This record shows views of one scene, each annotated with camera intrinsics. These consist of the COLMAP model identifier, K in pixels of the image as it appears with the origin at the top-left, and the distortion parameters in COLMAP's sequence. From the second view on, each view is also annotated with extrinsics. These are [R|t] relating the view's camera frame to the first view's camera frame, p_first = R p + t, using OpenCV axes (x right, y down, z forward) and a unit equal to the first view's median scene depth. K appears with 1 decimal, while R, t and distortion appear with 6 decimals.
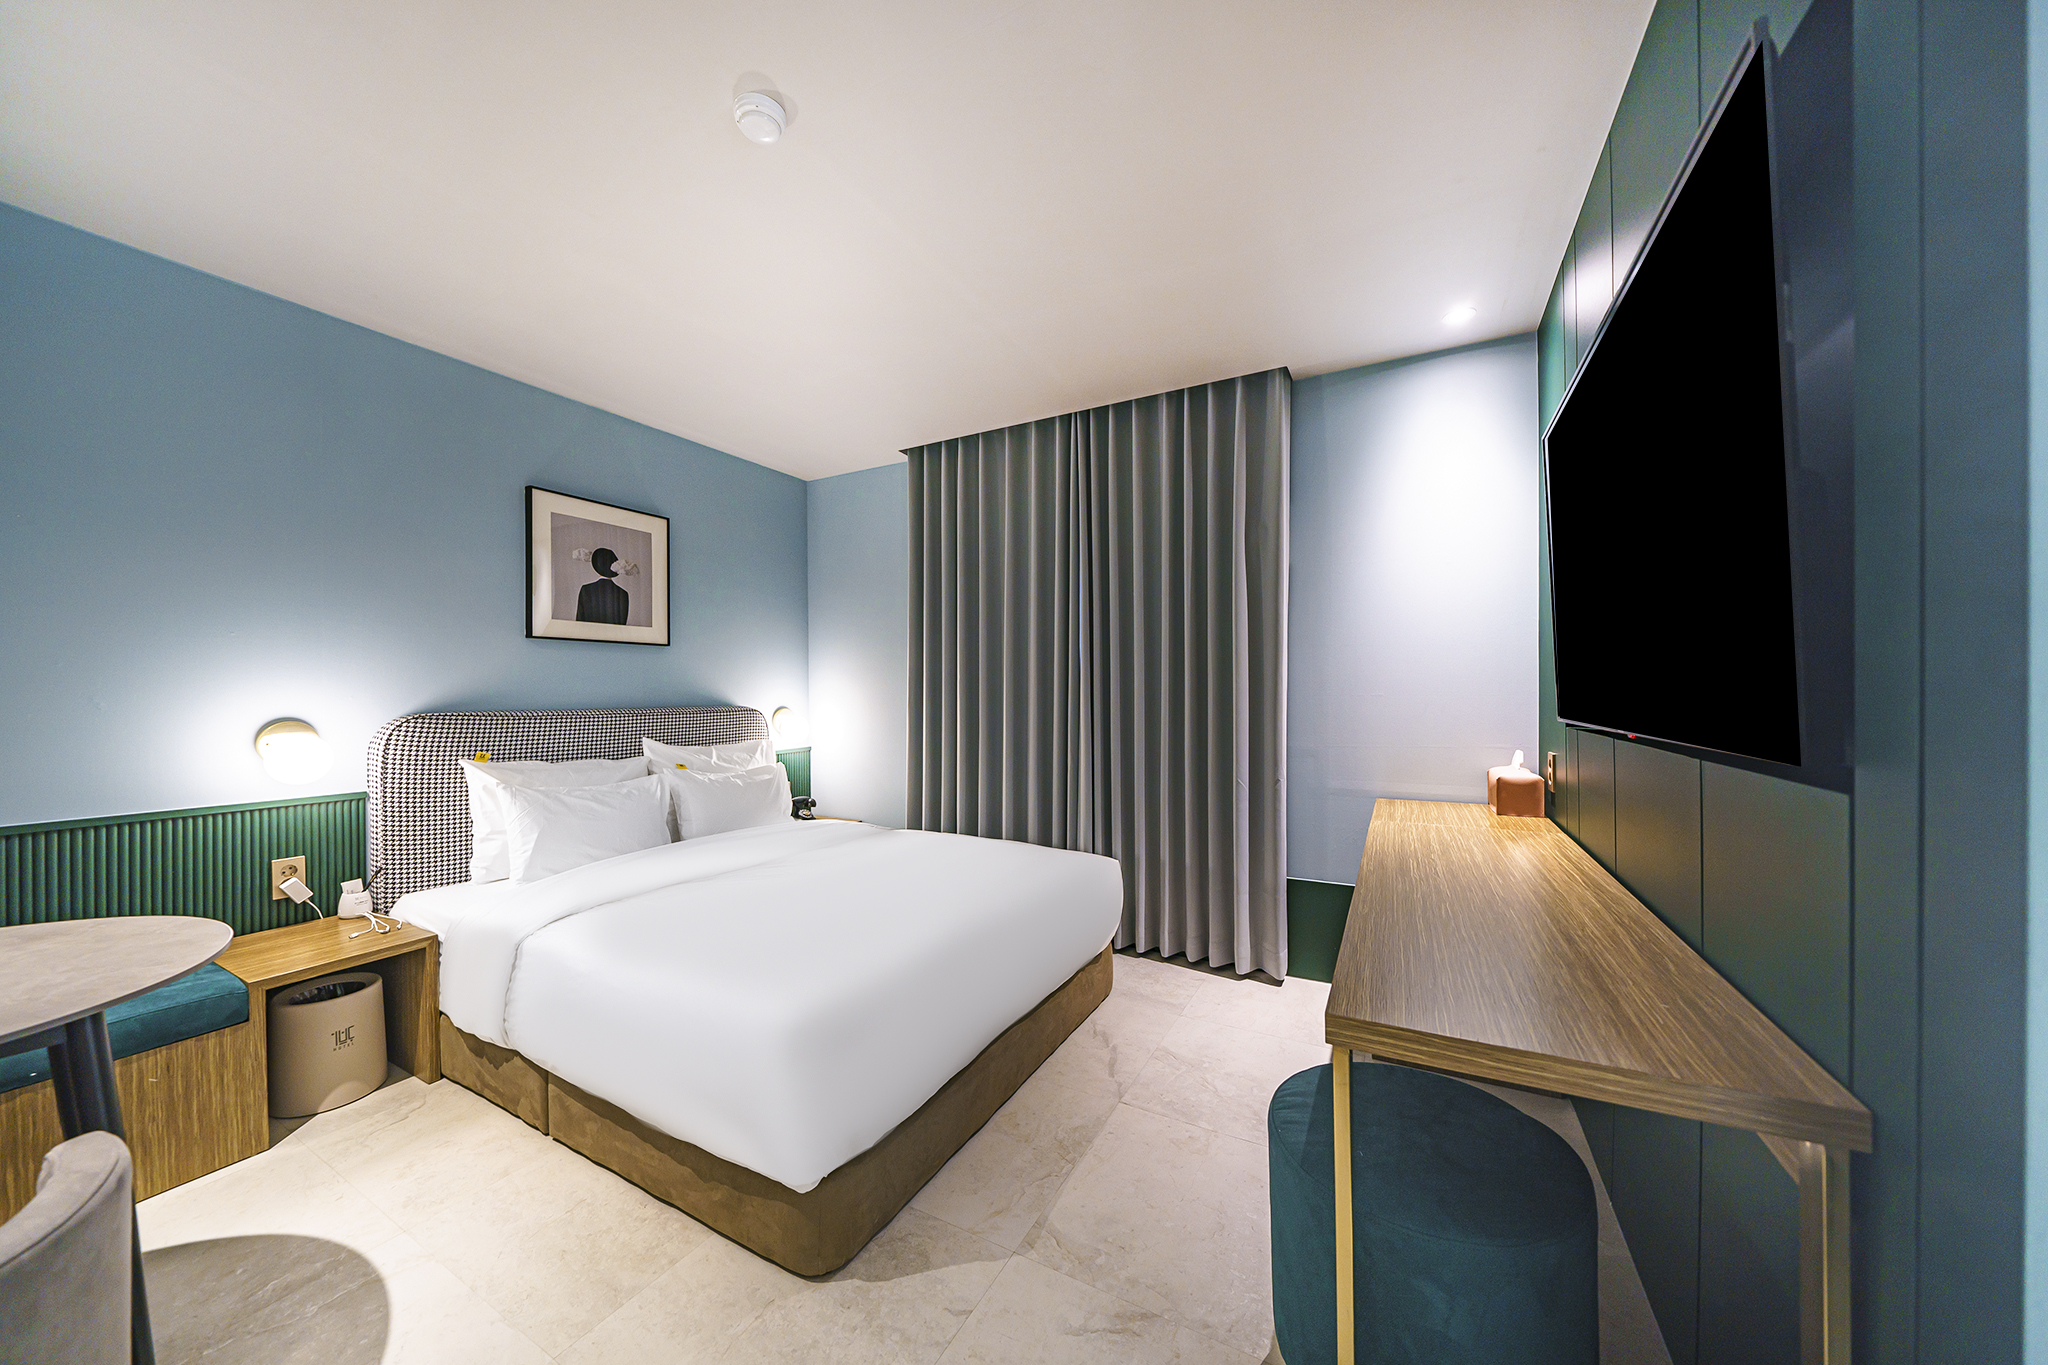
lens RADIAL K [[701.3, 0, 1010.0], [0, 701.3, 702.9], [0, 0, 1]] dist [-0.001844, 0.000191]
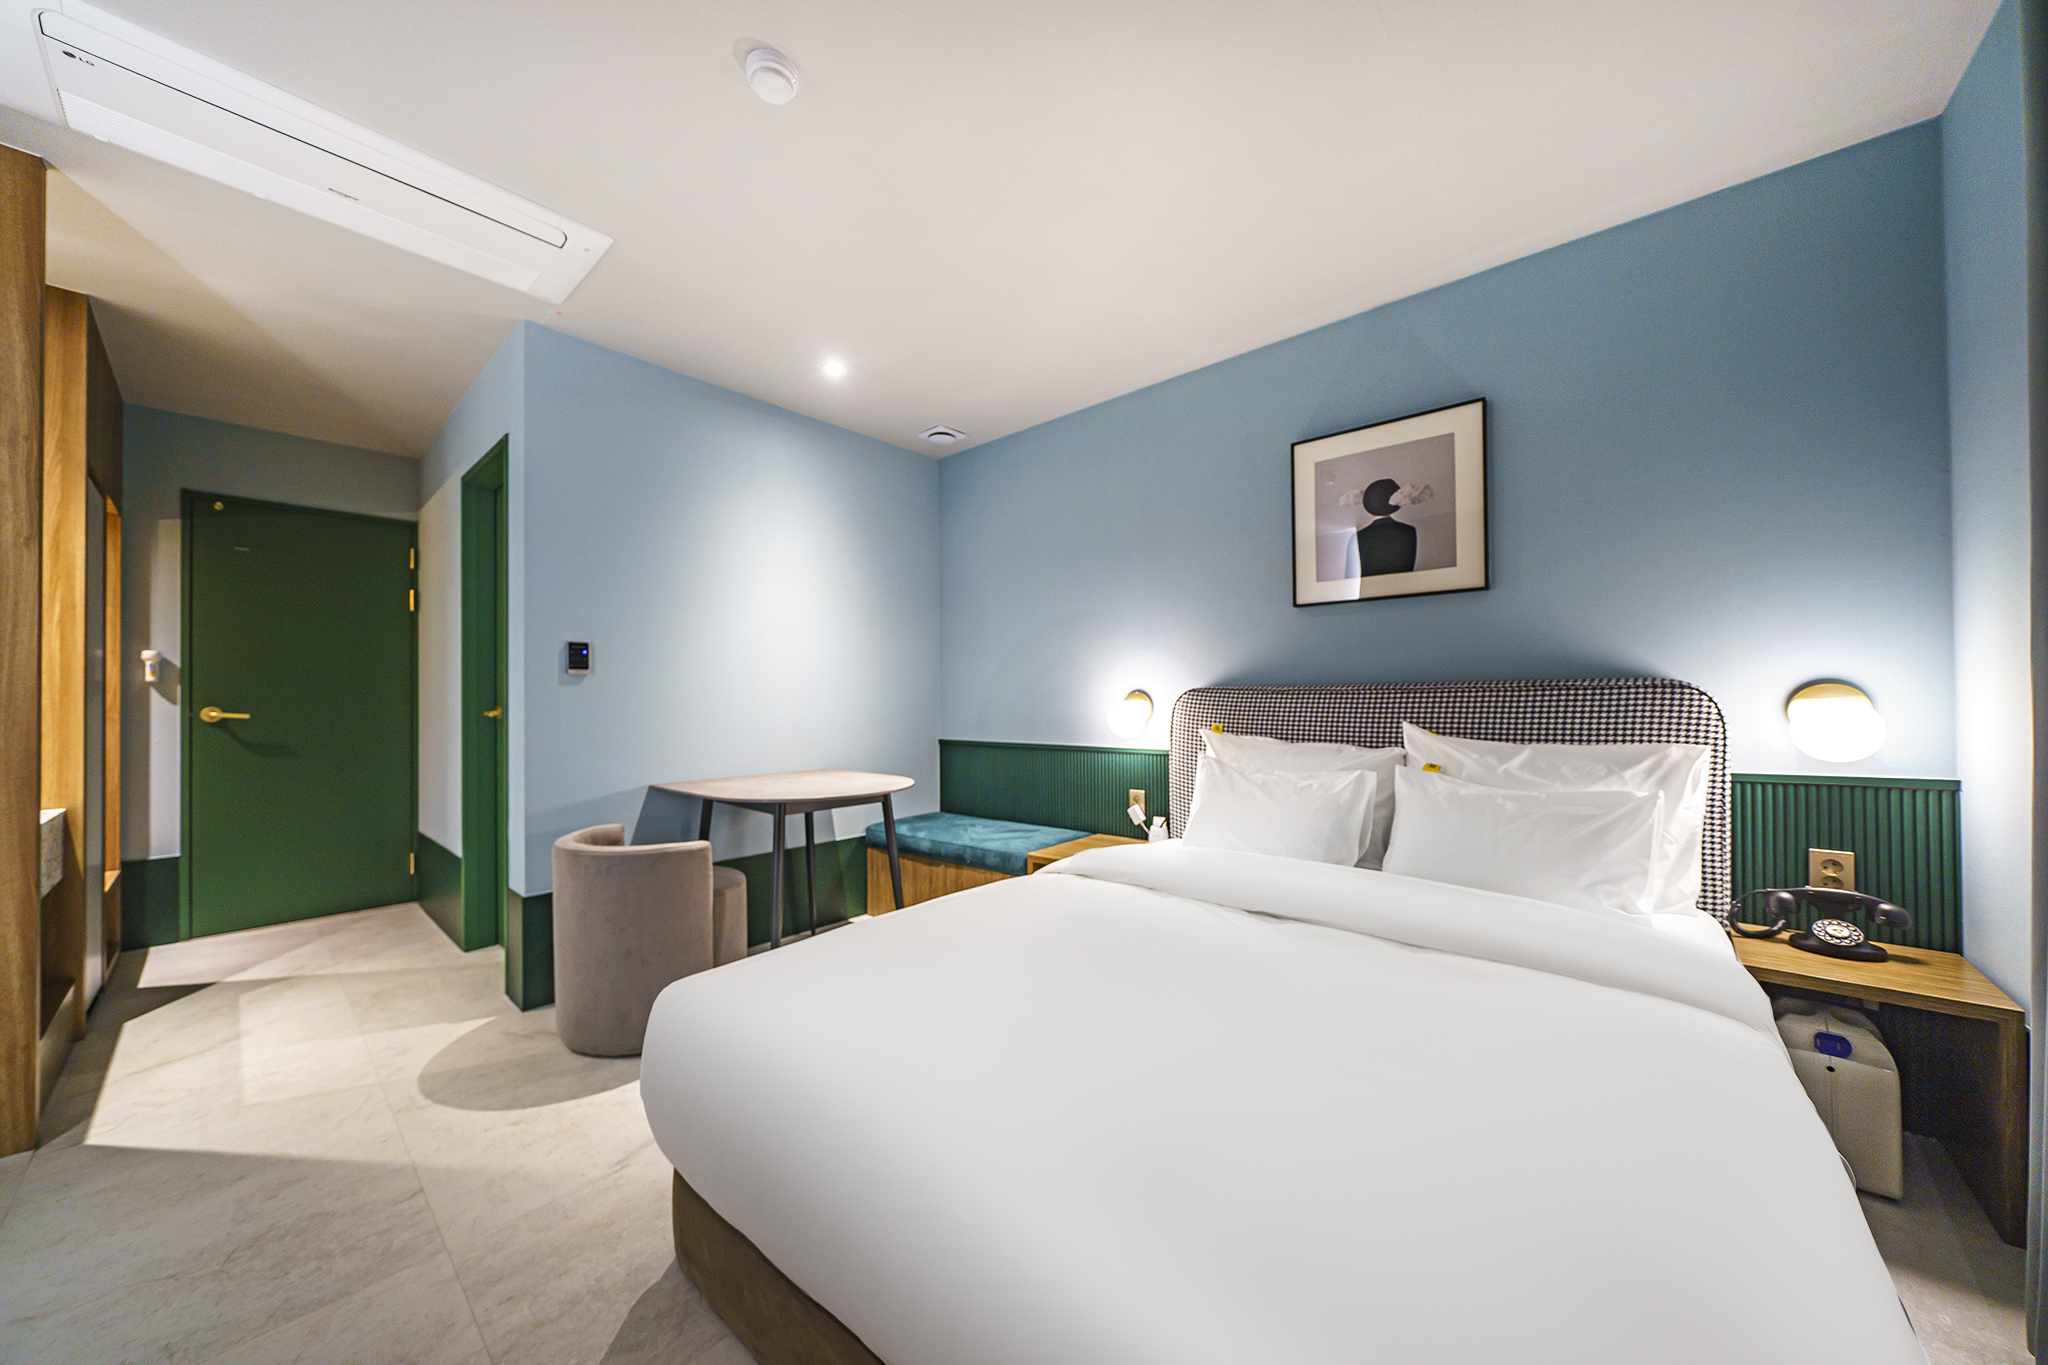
lens RADIAL K [[701.3, 0, 1016.5], [0, 701.3, 684.0], [0, 0, 1]] dist [-0.001844, 0.000191]
pose [[-0.191860, 0.000314, -0.981422, 0.273355], [0.007457, 0.999972, -0.001138, 0.007440], [0.981394, -0.007537, -0.191857, 0.736684]]
